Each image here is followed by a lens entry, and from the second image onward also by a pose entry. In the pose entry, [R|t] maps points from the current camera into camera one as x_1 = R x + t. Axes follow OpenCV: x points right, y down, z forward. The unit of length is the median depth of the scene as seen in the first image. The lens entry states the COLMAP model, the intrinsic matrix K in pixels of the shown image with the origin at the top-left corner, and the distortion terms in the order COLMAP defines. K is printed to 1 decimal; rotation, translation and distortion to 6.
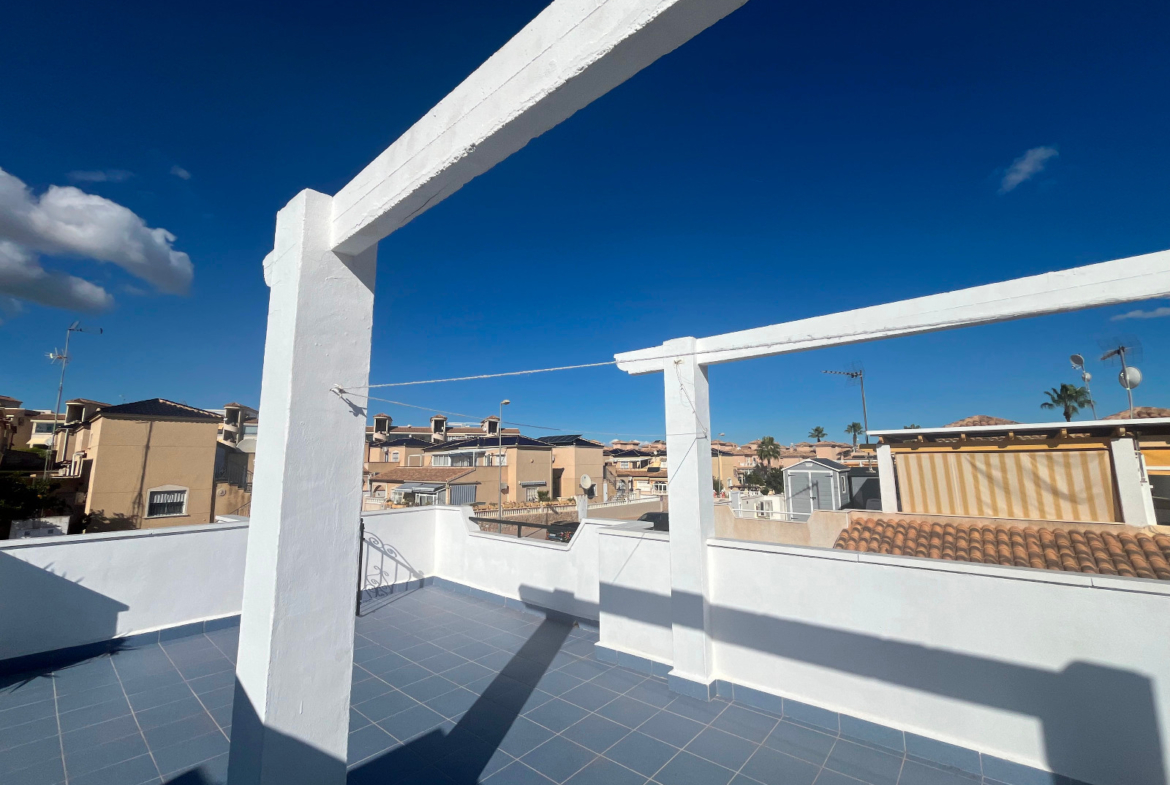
lens RADIAL K [[475.9, 0, 585.0], [0, 475.9, 392.5], [0, 0, 1]] dist [-0.003797, -0.000243]
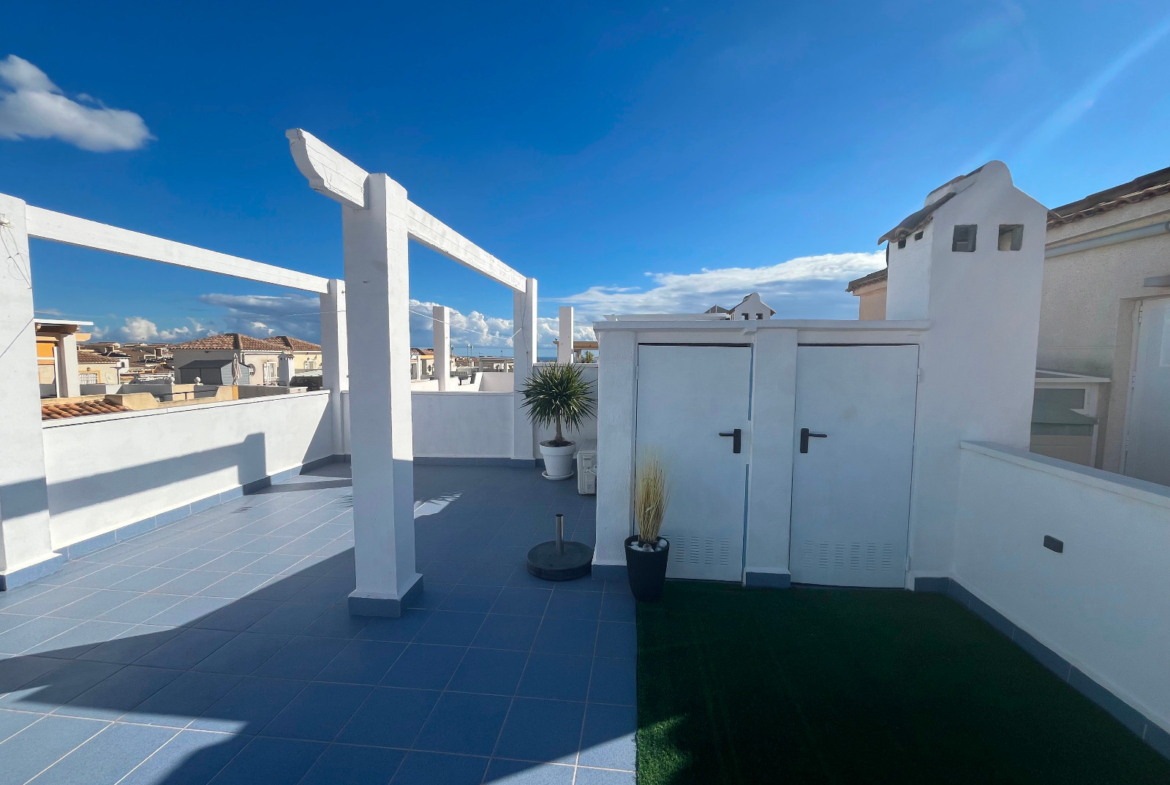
lens RADIAL K [[477.6, 0, 585.0], [0, 477.6, 392.5], [0, 0, 1]] dist [-0.003086, -0.000272]
pose [[-0.556933, -0.059117, 0.828451, -0.112888], [-0.124714, 0.992107, -0.013045, 0.012019], [-0.821141, -0.110585, -0.559910, 0.062303]]
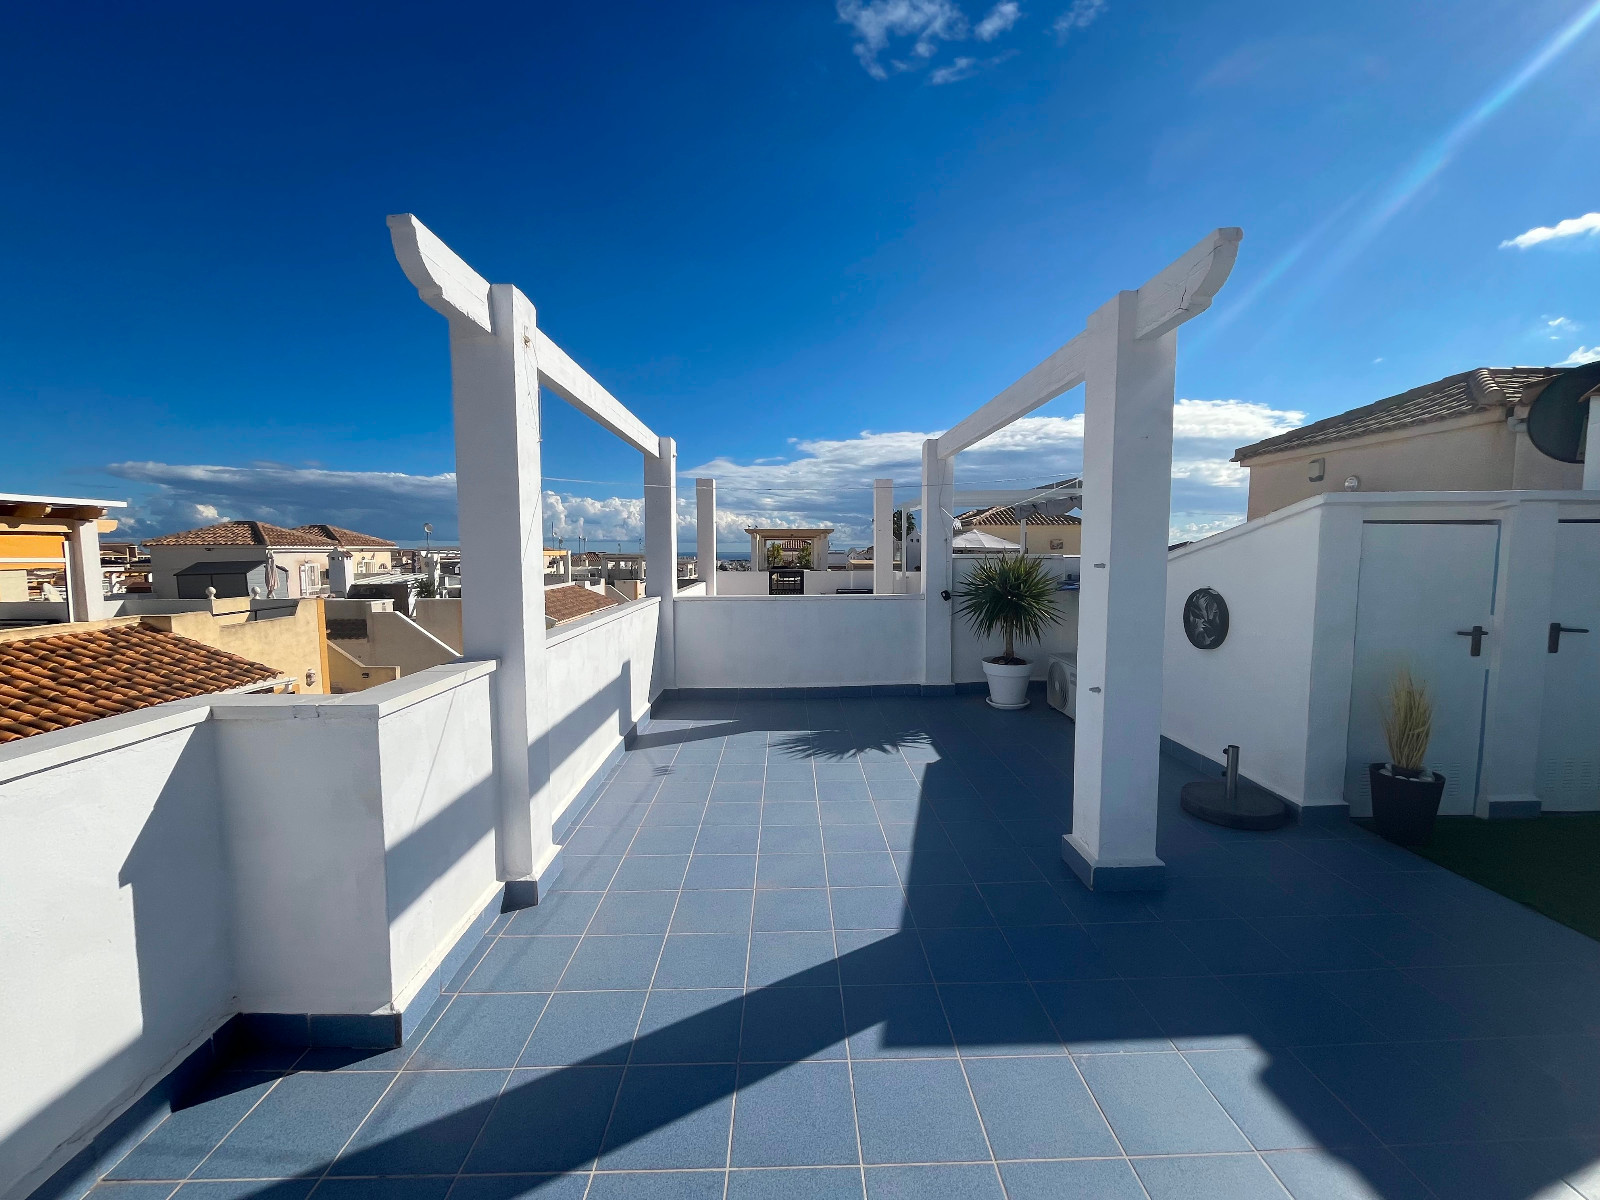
lens RADIAL K [[651.3, 0, 801.4], [0, 651.3, 603.5], [0, 0, 1]] dist [-0.002200, -0.000090]
pose [[-0.665571, -0.049495, 0.744691, -0.060512], [-0.099722, 0.994749, -0.023012, 0.023031], [-0.739642, -0.089578, -0.667012, 0.128846]]
